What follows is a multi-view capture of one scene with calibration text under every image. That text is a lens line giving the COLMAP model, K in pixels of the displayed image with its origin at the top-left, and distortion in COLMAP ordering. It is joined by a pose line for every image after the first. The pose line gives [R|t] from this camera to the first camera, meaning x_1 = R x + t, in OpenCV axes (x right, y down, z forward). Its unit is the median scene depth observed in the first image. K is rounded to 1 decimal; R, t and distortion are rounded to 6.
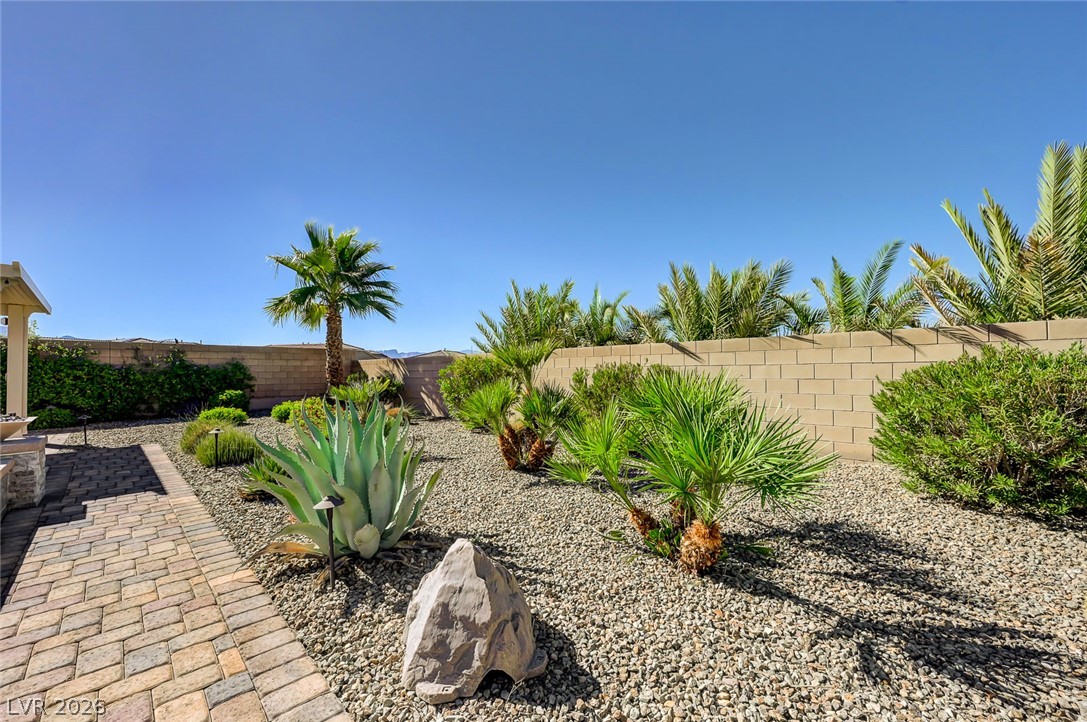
lens RADIAL K [[427.9, 0, 546.5], [0, 427.9, 369.7], [0, 0, 1]] dist [0.000793, -0.000062]
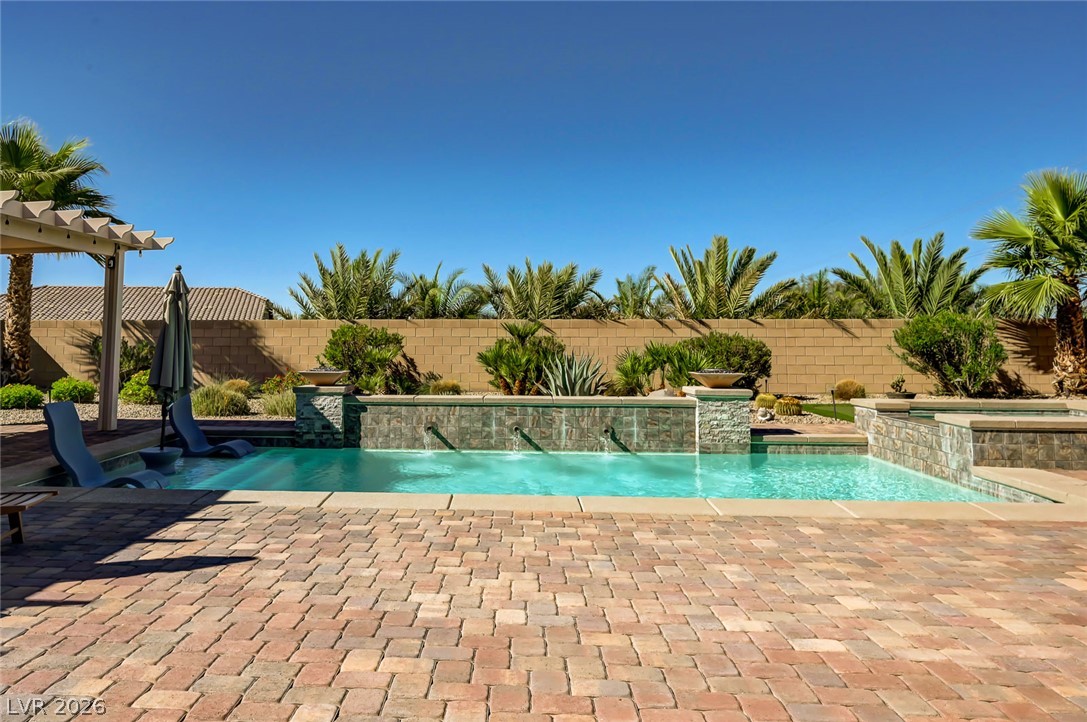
lens RADIAL K [[811.9, 0, 453.7], [0, 811.9, 277.1], [0, 0, 1]] dist [-0.004353, -0.002892]
pose [[0.768780, 0.060115, 0.636681, -0.857588], [-0.011049, 0.996672, -0.080764, 0.006753], [-0.639418, 0.055055, 0.766886, -0.449882]]
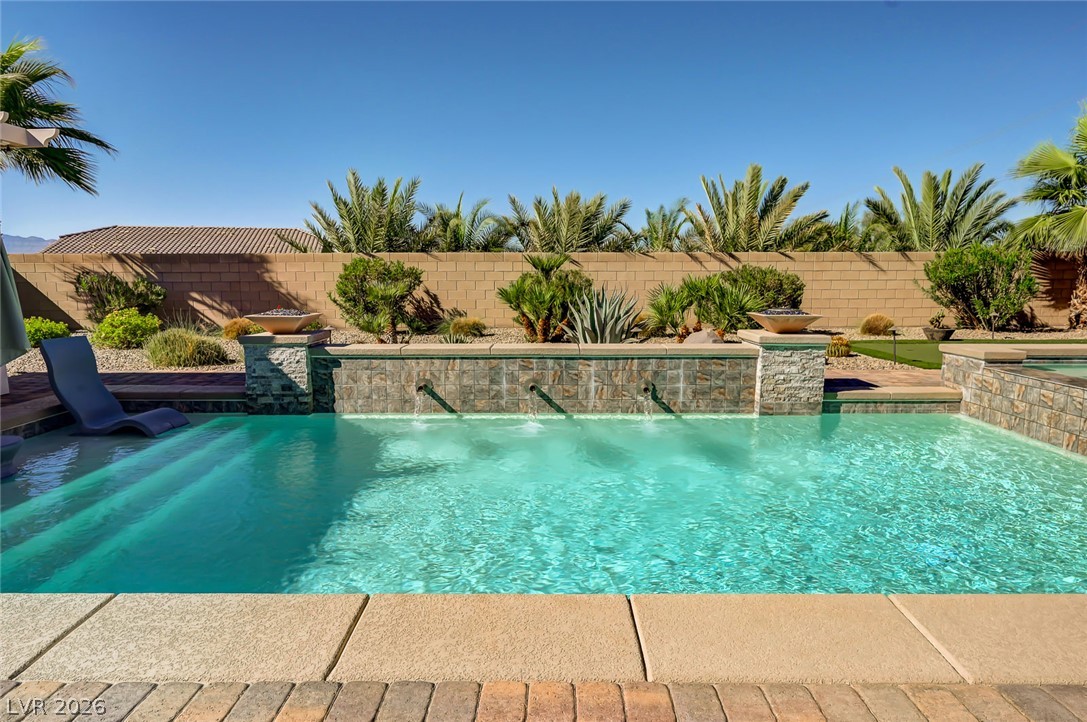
lens RADIAL K [[629.7, 0, 550.2], [0, 629.7, 384.4], [0, 0, 1]] dist [-0.000066, -0.000488]
pose [[0.718263, -0.109682, 0.687072, -0.603793], [-0.008203, 0.986093, 0.165992, 0.007394], [-0.695723, -0.124862, 0.707375, -0.209472]]
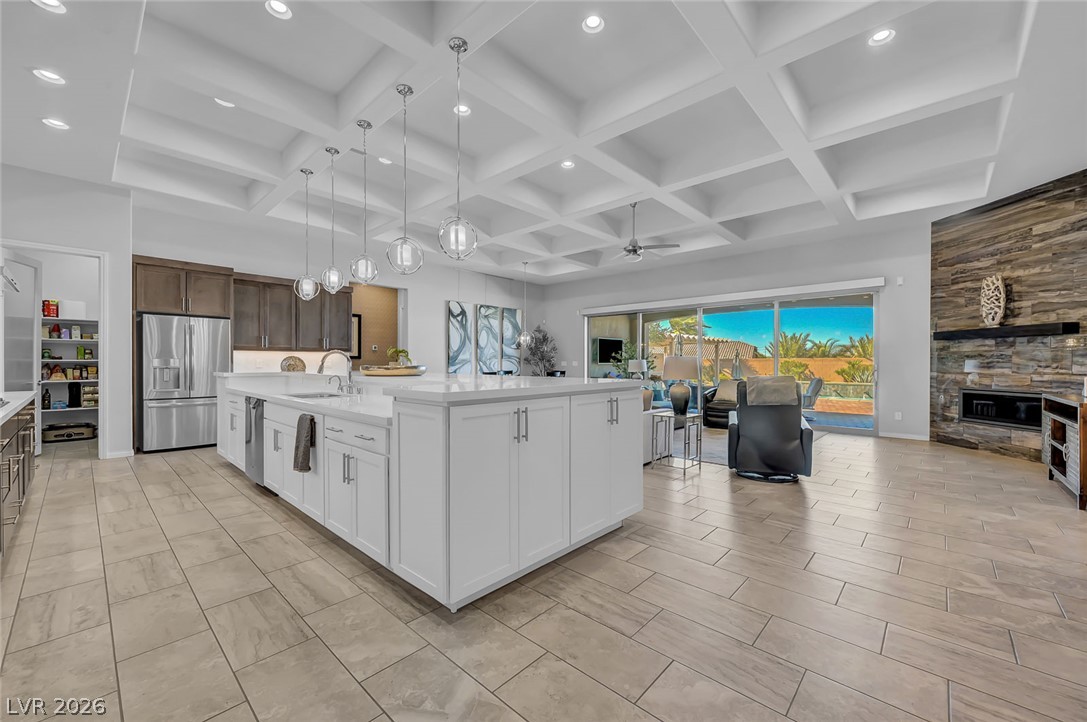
lens RADIAL K [[427.9, 0, 546.5], [0, 427.9, 369.7], [0, 0, 1]] dist [0.000793, -0.000062]
pose [[0.999784, 0.007031, 0.019533, -1.361672], [-0.007419, 0.999776, 0.019831, -0.008702], [-0.019389, -0.019972, 0.999613, -1.399895]]
